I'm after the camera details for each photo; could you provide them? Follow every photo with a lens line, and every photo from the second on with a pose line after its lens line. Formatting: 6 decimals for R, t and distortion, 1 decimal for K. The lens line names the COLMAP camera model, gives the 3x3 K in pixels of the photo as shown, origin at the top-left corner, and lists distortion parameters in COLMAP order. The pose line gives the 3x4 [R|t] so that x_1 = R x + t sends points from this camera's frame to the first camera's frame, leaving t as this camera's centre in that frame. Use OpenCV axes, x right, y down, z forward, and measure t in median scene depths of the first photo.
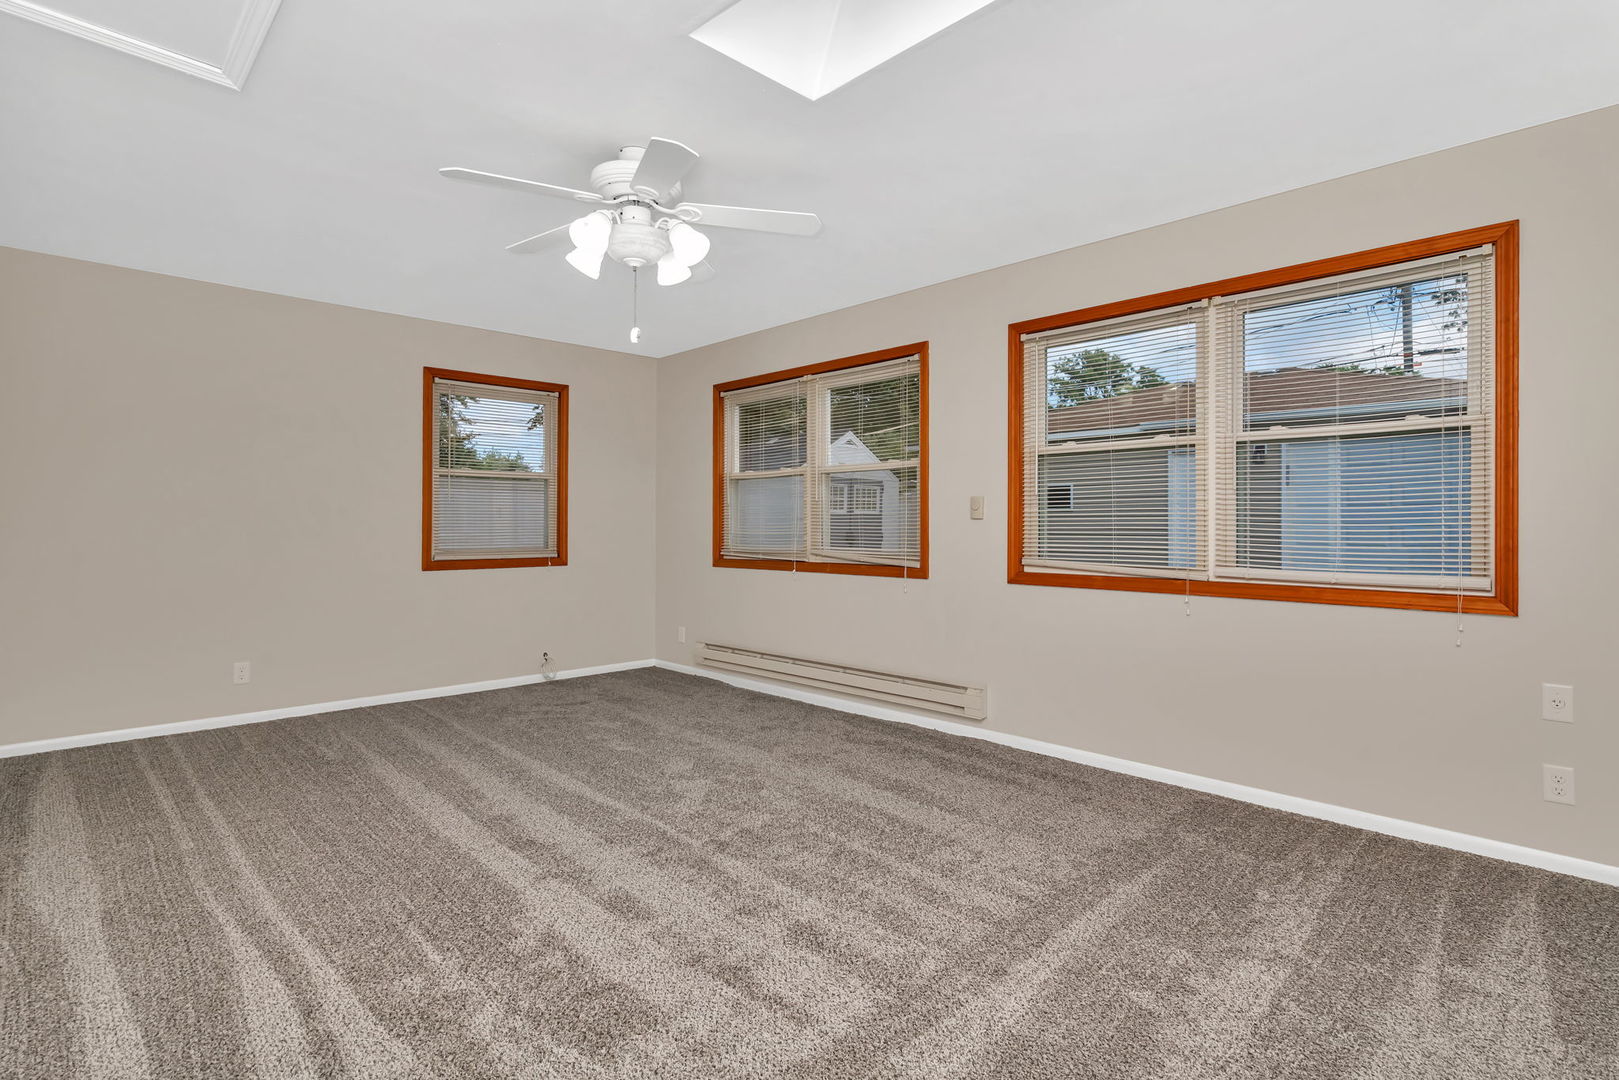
lens RADIAL K [[798.9, 0, 801.7], [0, 798.9, 524.6], [0, 0, 1]] dist [0.003720, 0.000713]
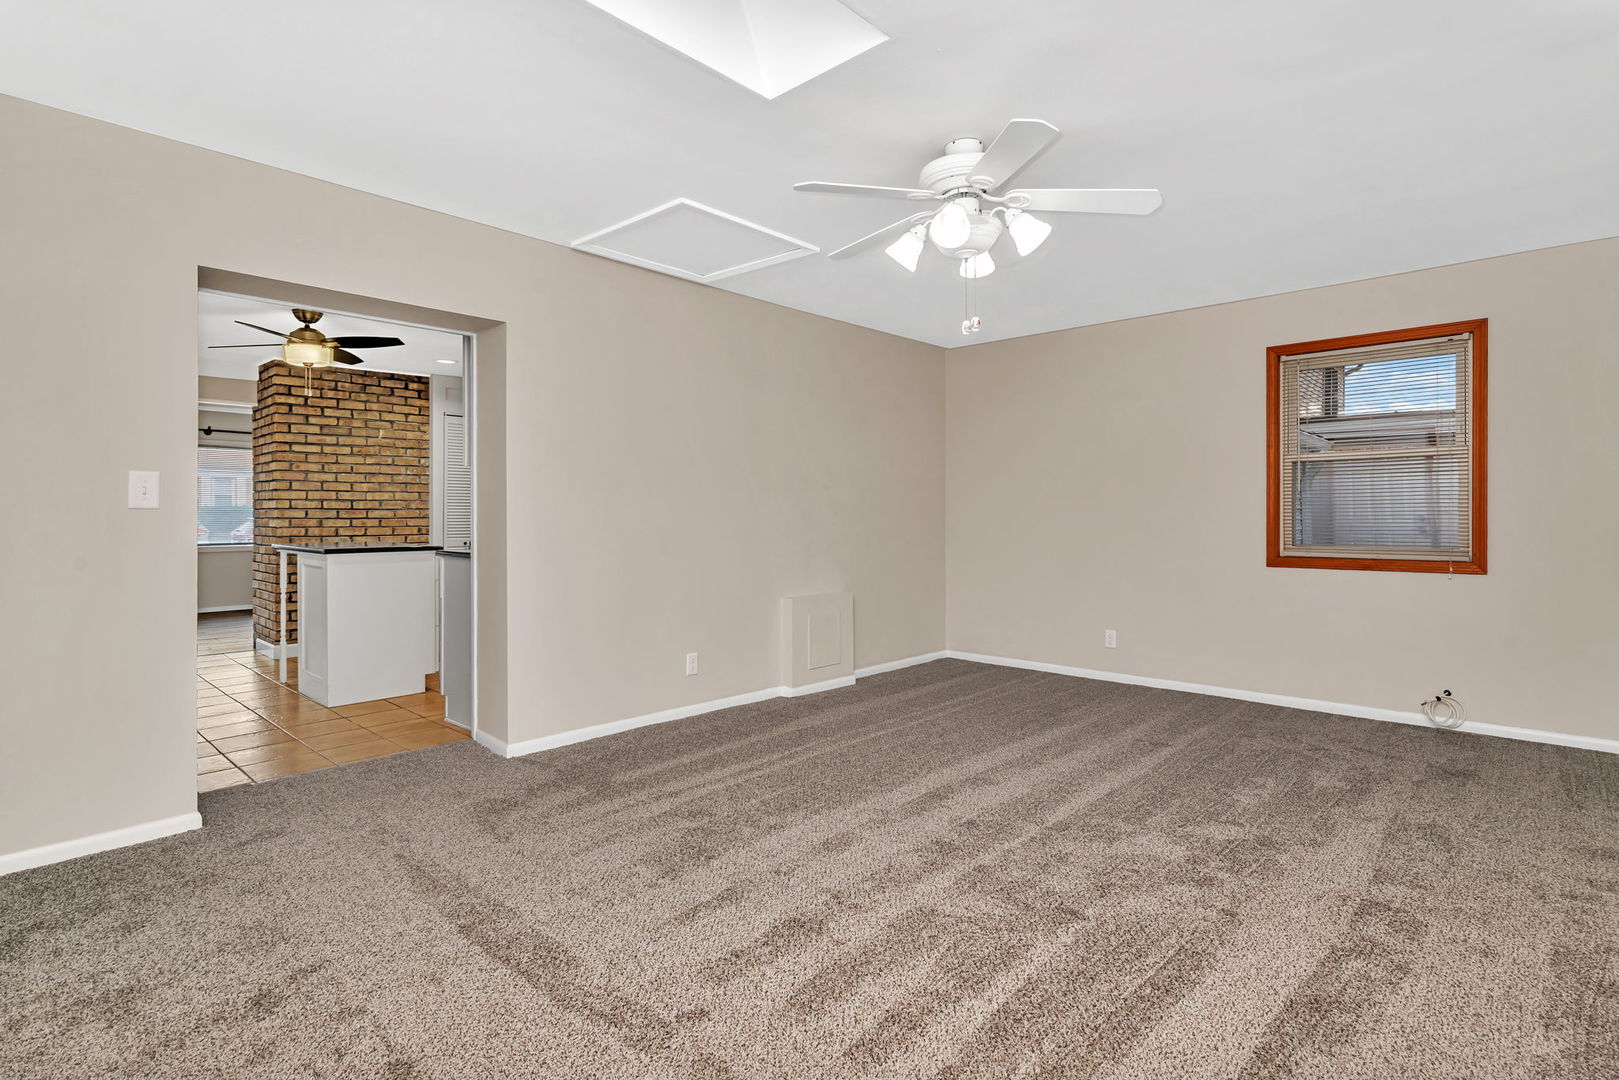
lens RADIAL K [[798.9, 0, 801.7], [0, 798.9, 524.6], [0, 0, 1]] dist [0.003720, 0.000713]
pose [[0.043723, 0.004797, -0.999032, 0.713150], [0.002570, 0.999985, 0.004914, 0.005577], [0.999040, -0.002782, 0.043710, 0.689546]]
